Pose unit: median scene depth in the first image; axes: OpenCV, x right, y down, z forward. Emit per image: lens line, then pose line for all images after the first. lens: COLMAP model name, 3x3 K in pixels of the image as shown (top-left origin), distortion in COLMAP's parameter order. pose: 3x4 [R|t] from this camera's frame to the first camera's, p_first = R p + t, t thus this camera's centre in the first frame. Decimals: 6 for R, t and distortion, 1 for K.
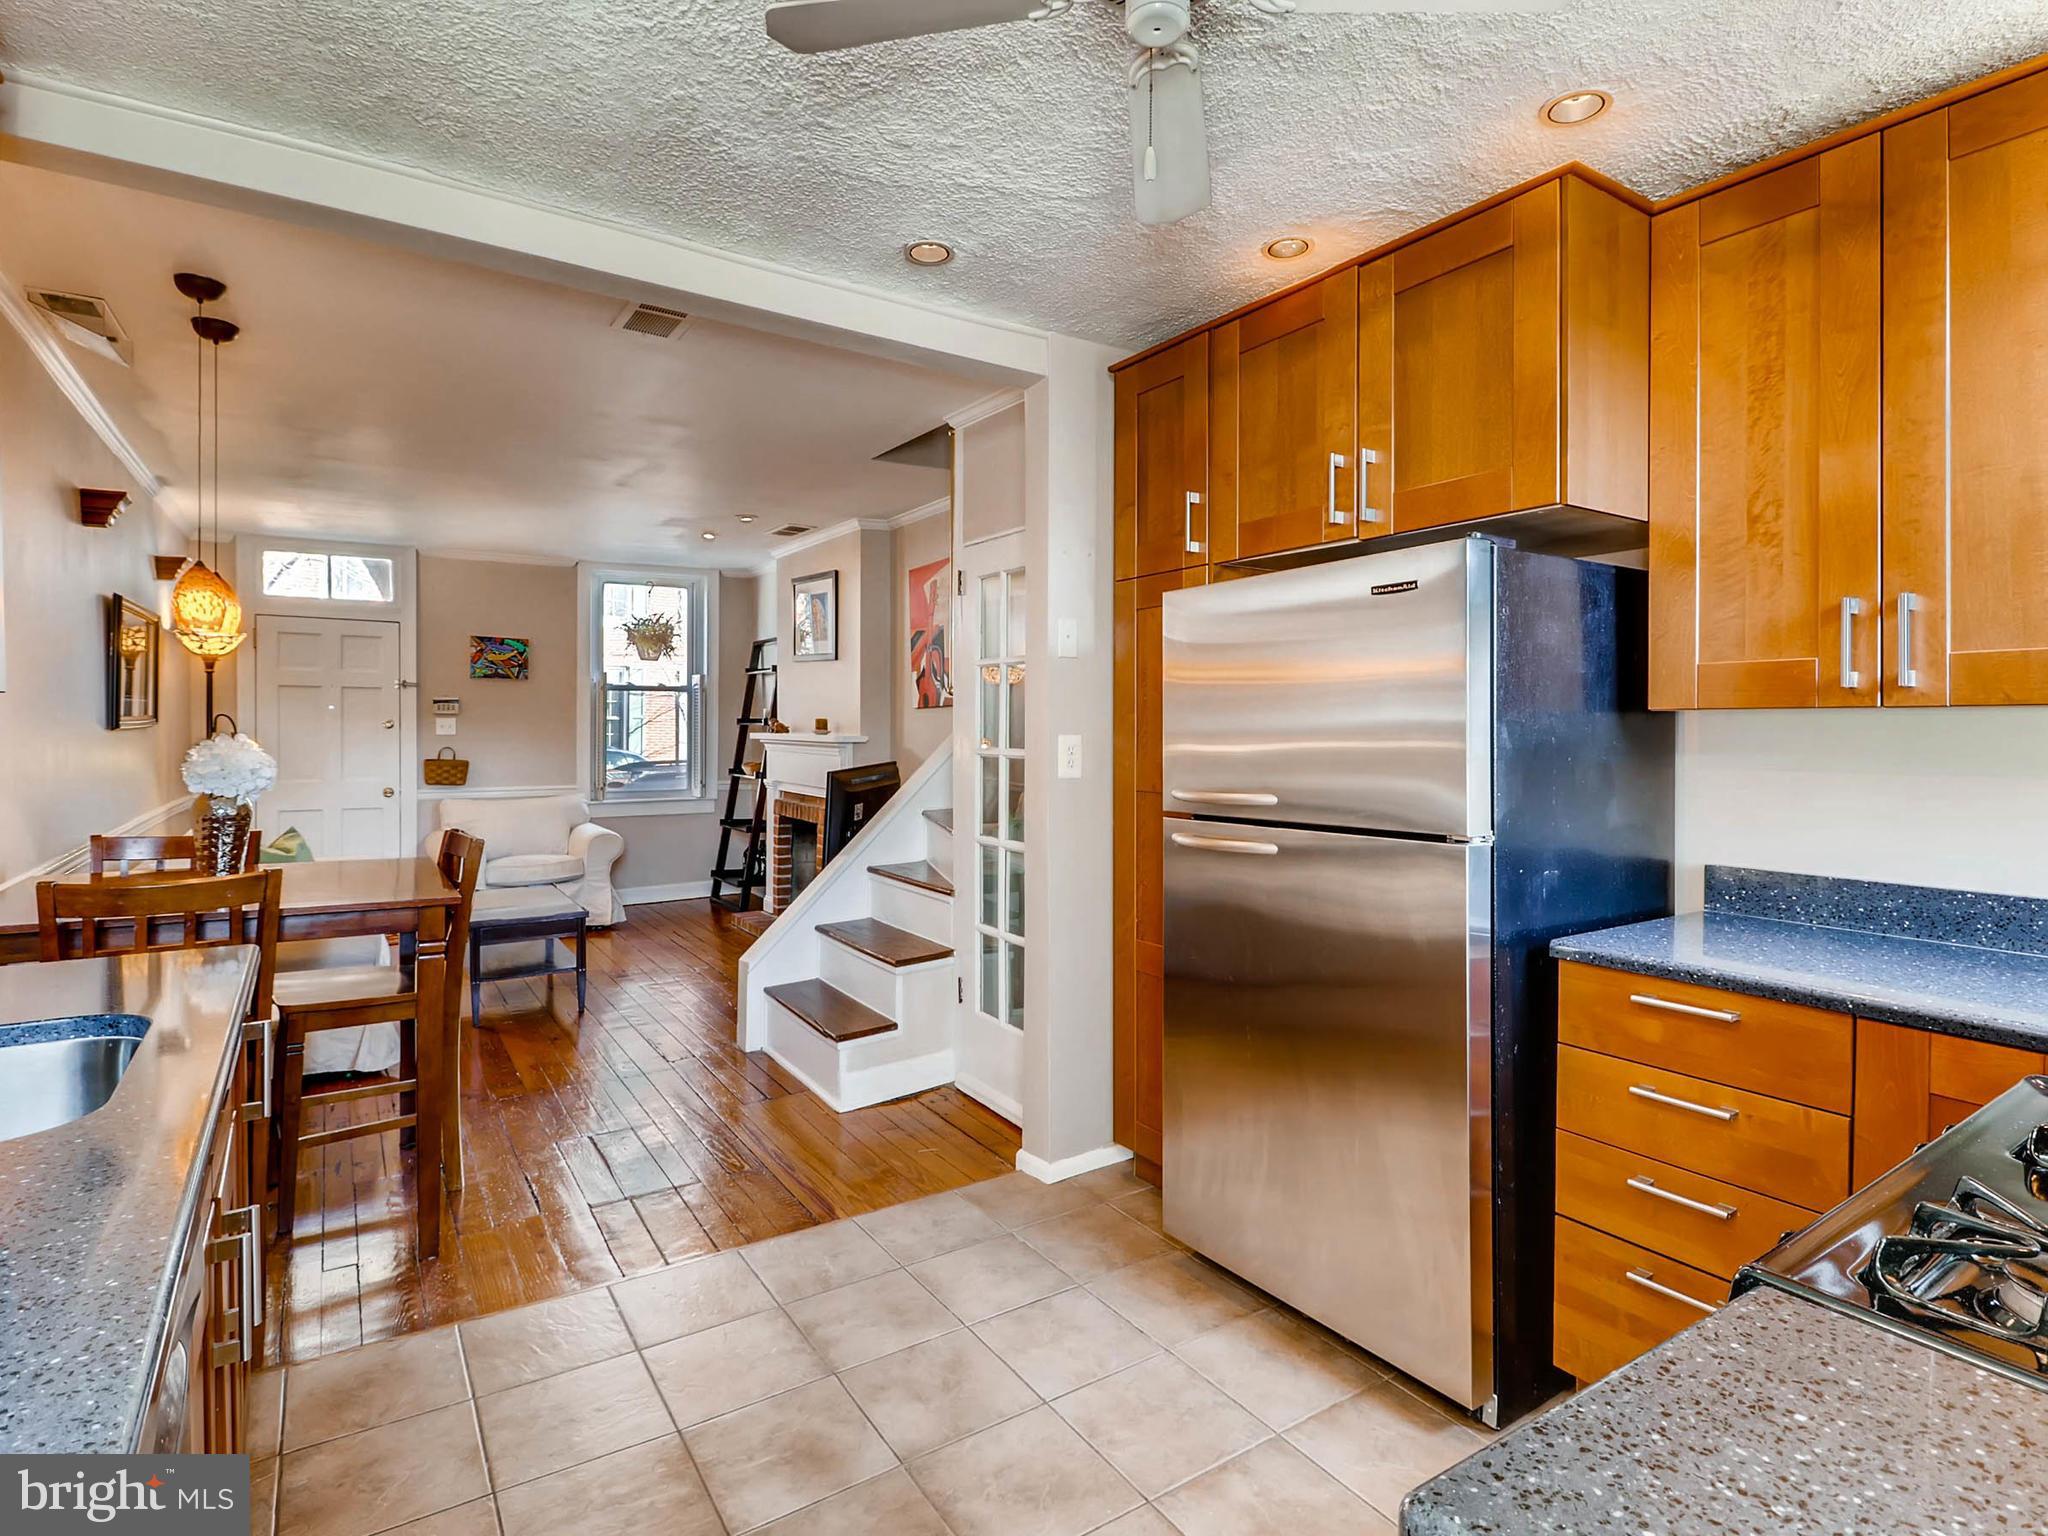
lens RADIAL K [[1050.3, 0, 1029.7], [0, 1050.3, 733.0], [0, 0, 1]] dist [0.015039, -0.008561]
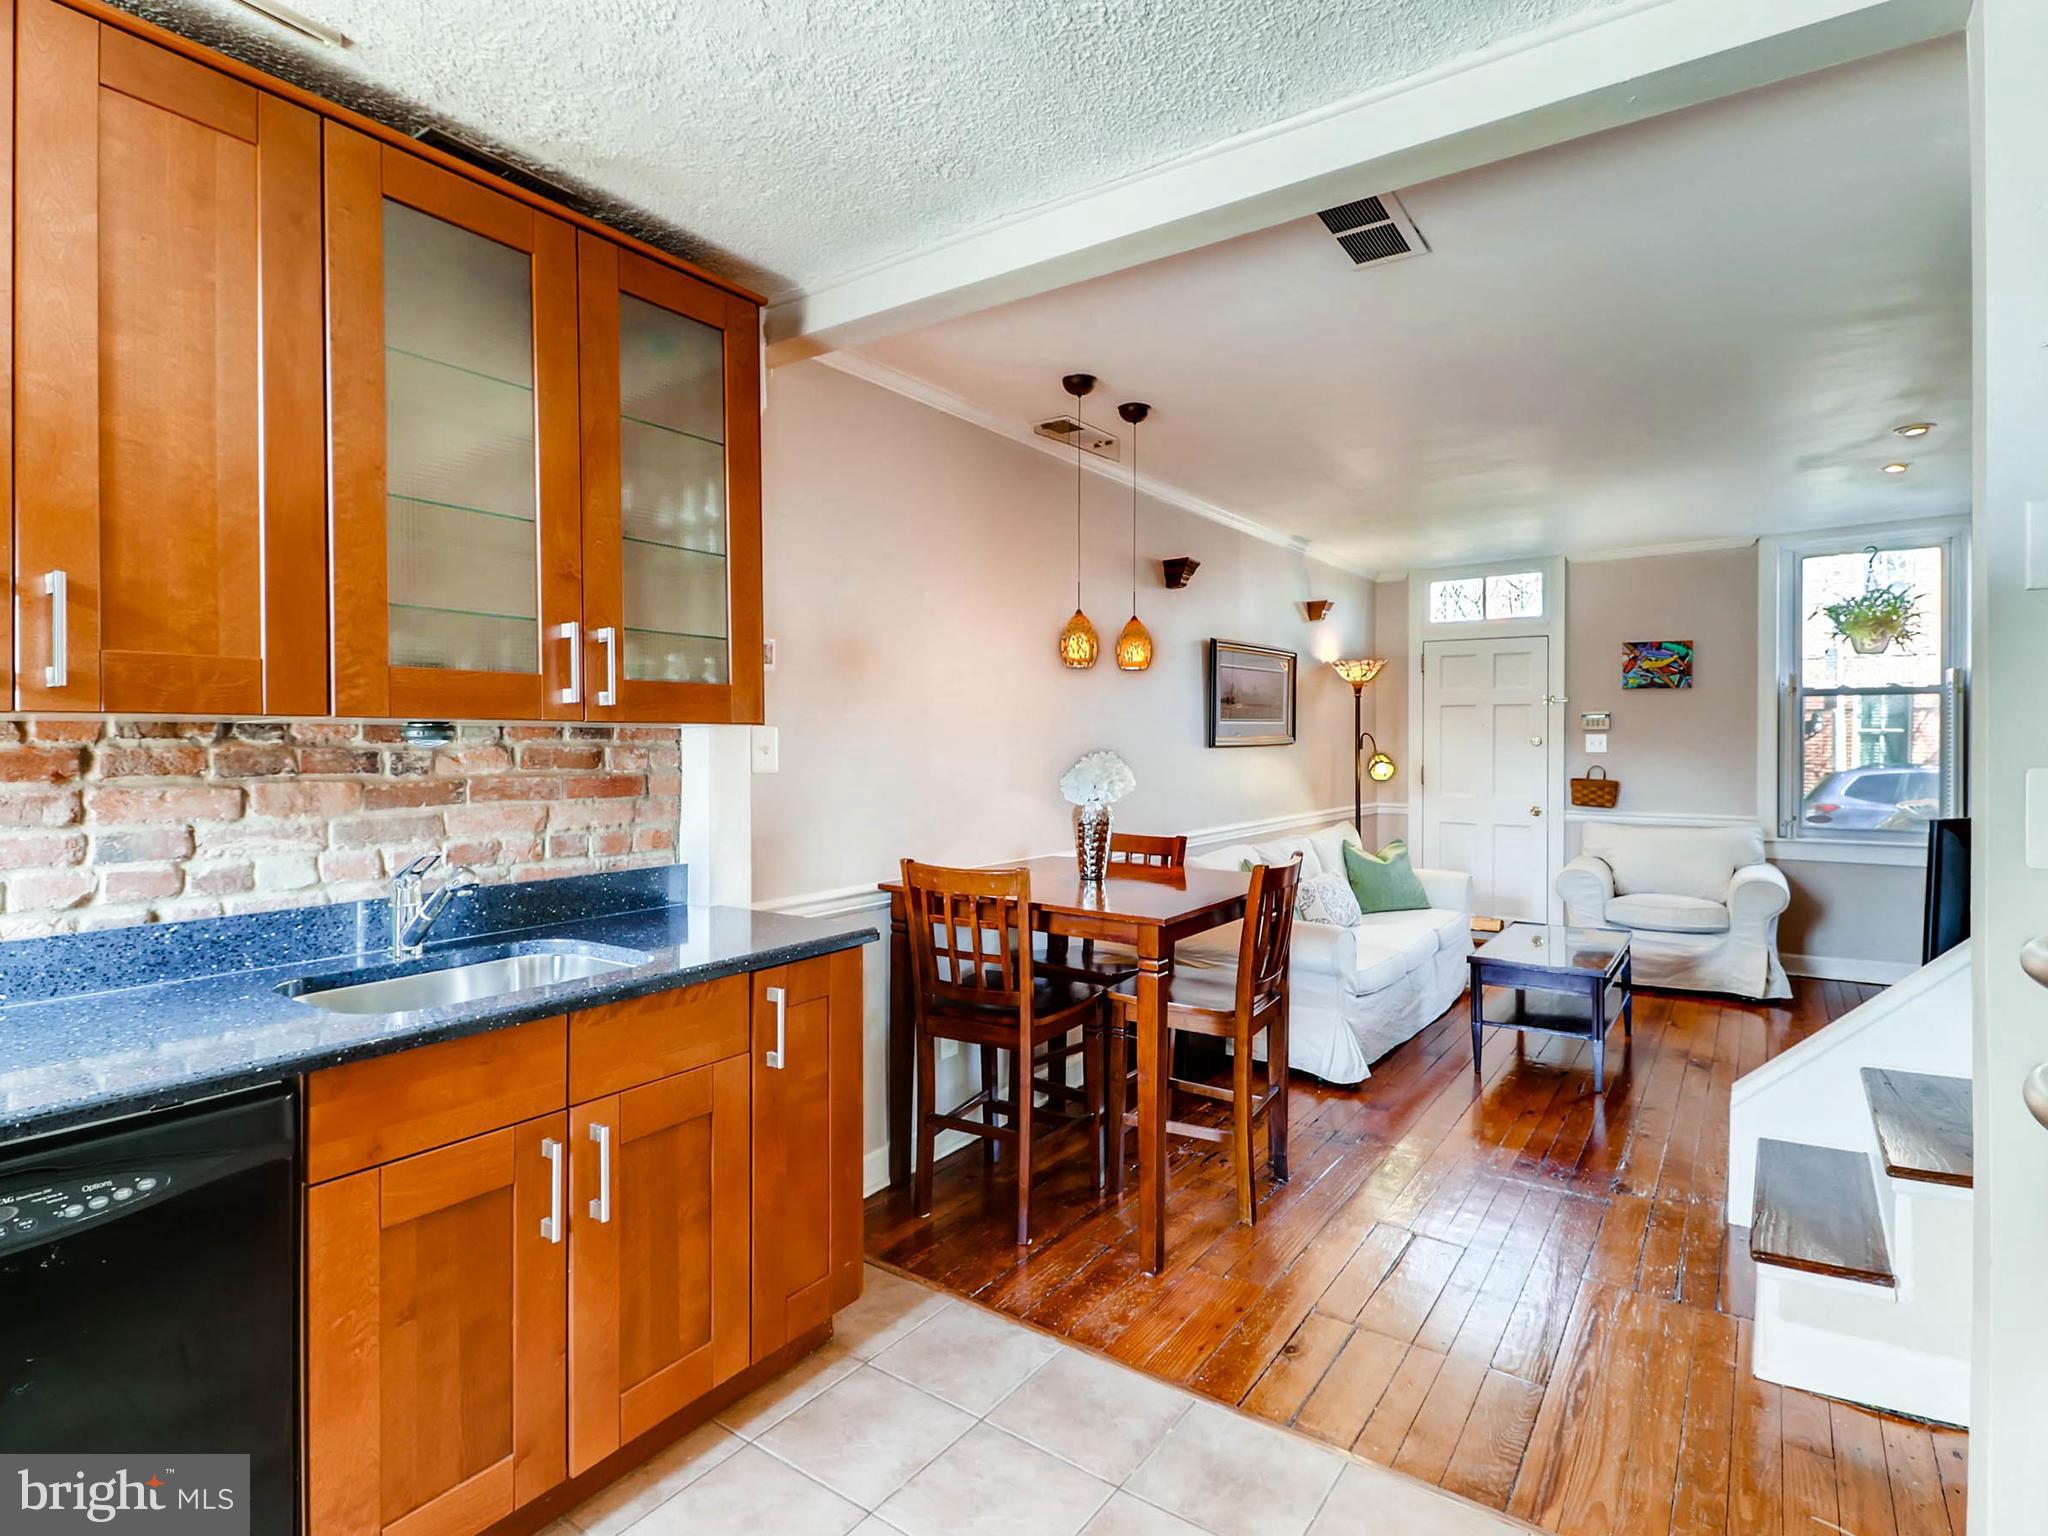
lens RADIAL K [[1042.8, 0, 1014.8], [0, 1042.8, 745.1], [0, 0, 1]] dist [0.013629, -0.019558]
pose [[0.354086, 0.000534, -0.935213, 0.130281], [-0.003615, 0.999993, -0.000798, -0.002346], [0.935206, 0.003663, 0.354086, 0.216335]]
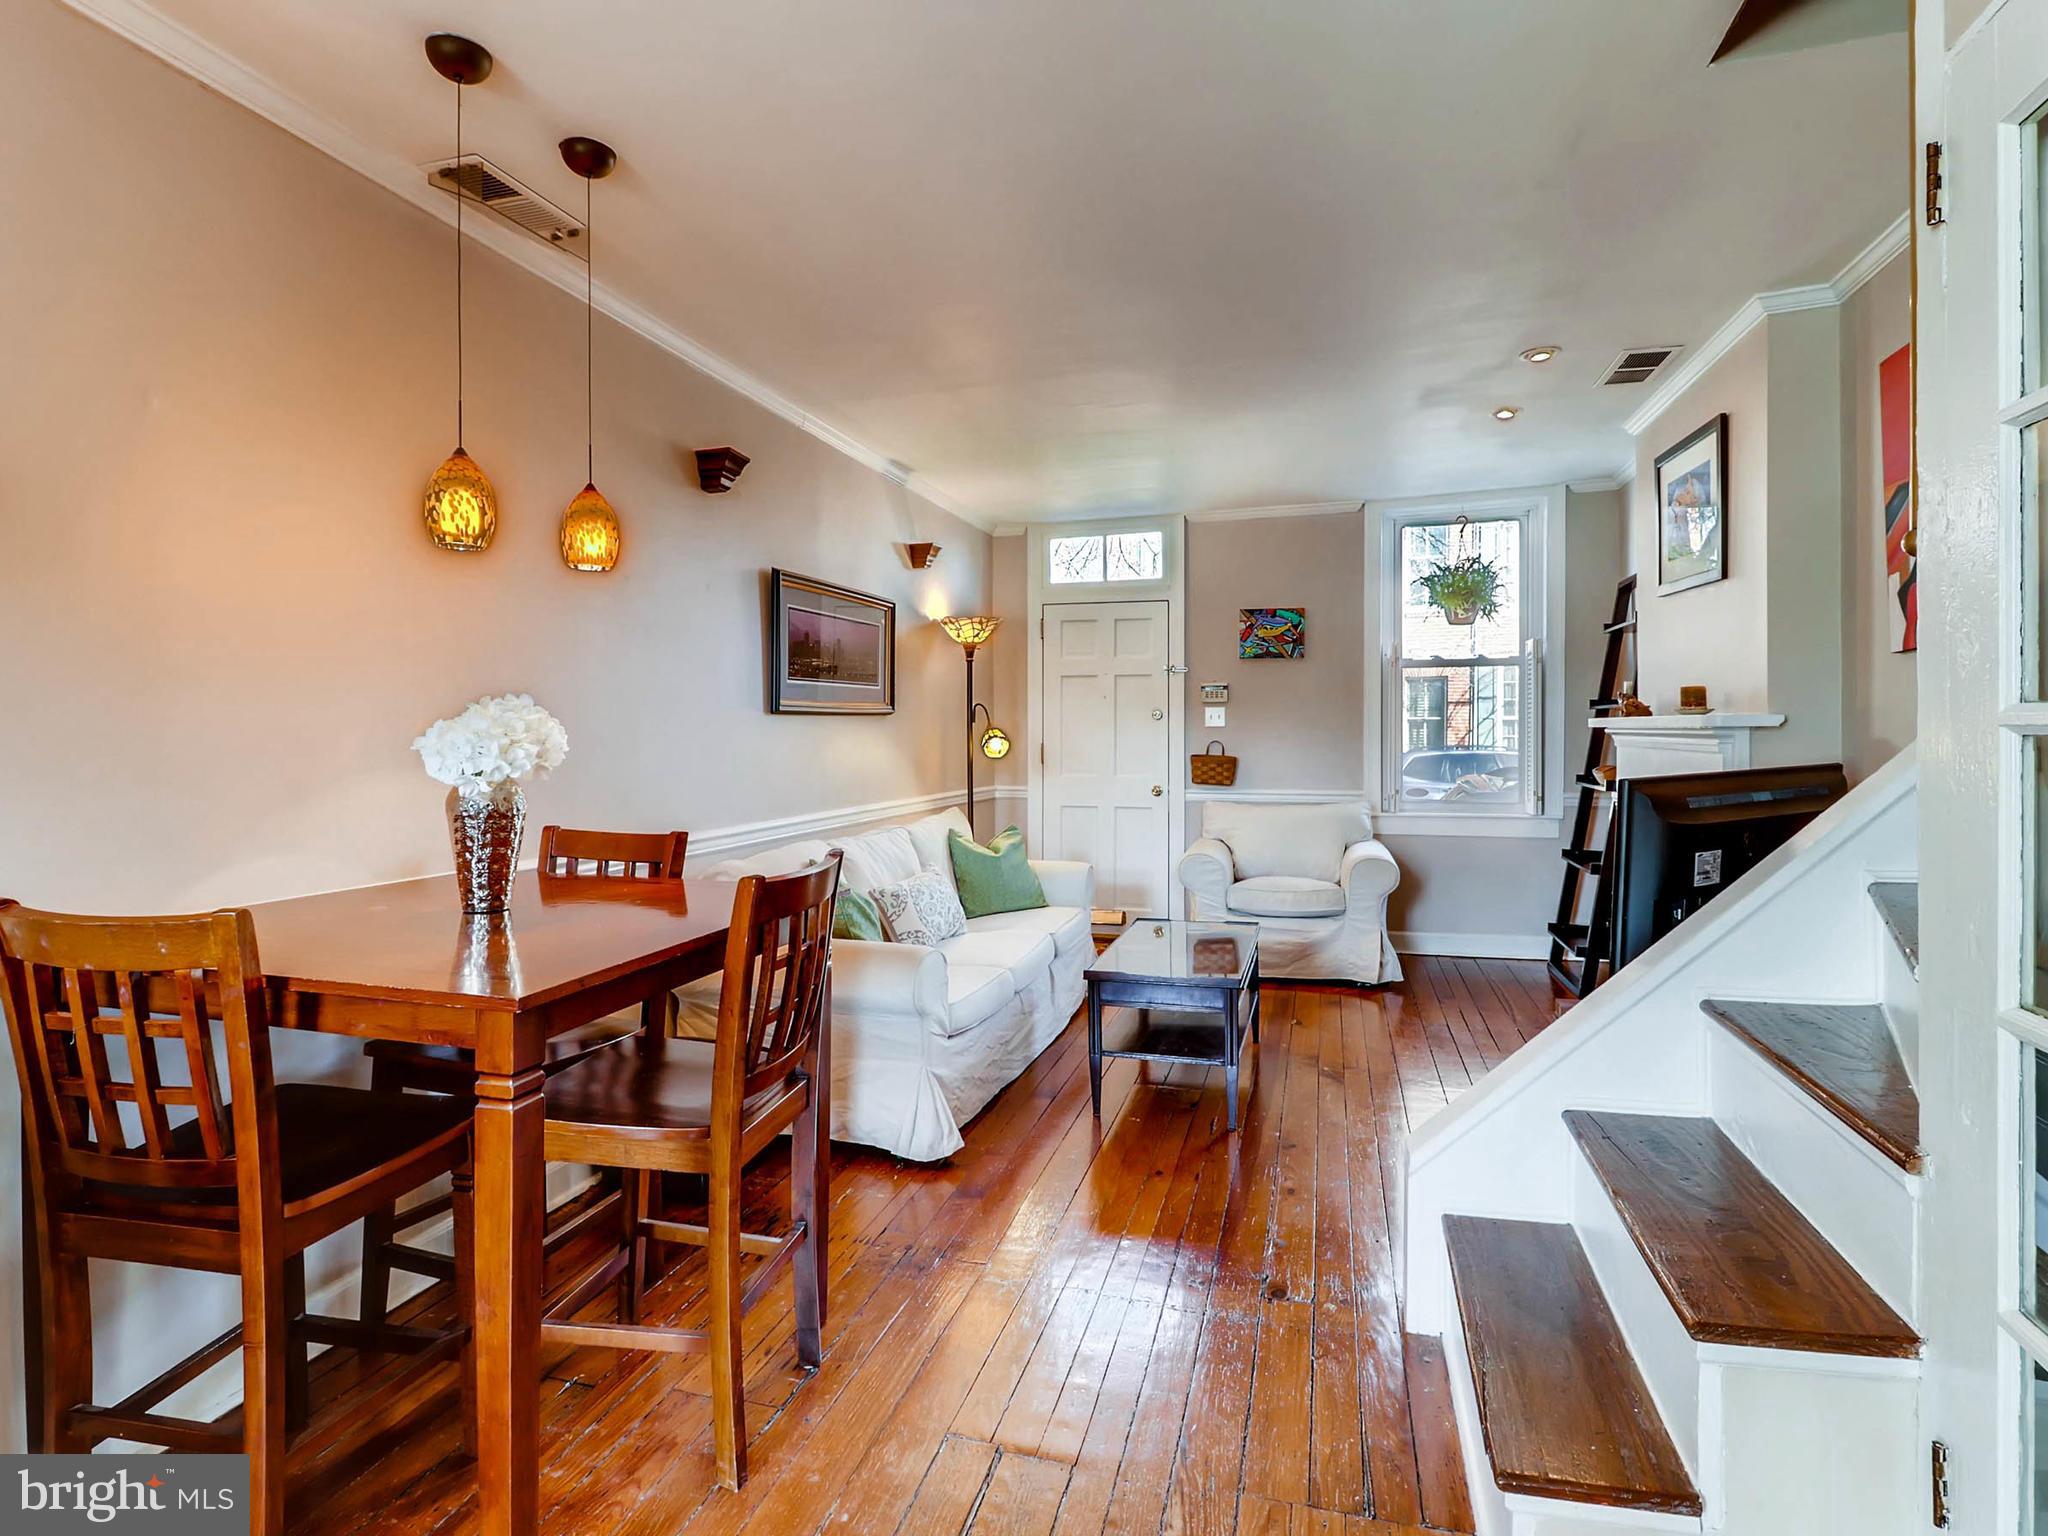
lens RADIAL K [[1050.3, 0, 1029.7], [0, 1050.3, 733.0], [0, 0, 1]] dist [0.015039, -0.008561]
pose [[0.650885, -0.005913, -0.759153, -0.001912], [0.000653, 0.999974, -0.007229, 0.014077], [0.759176, 0.004210, 0.650872, 0.352615]]
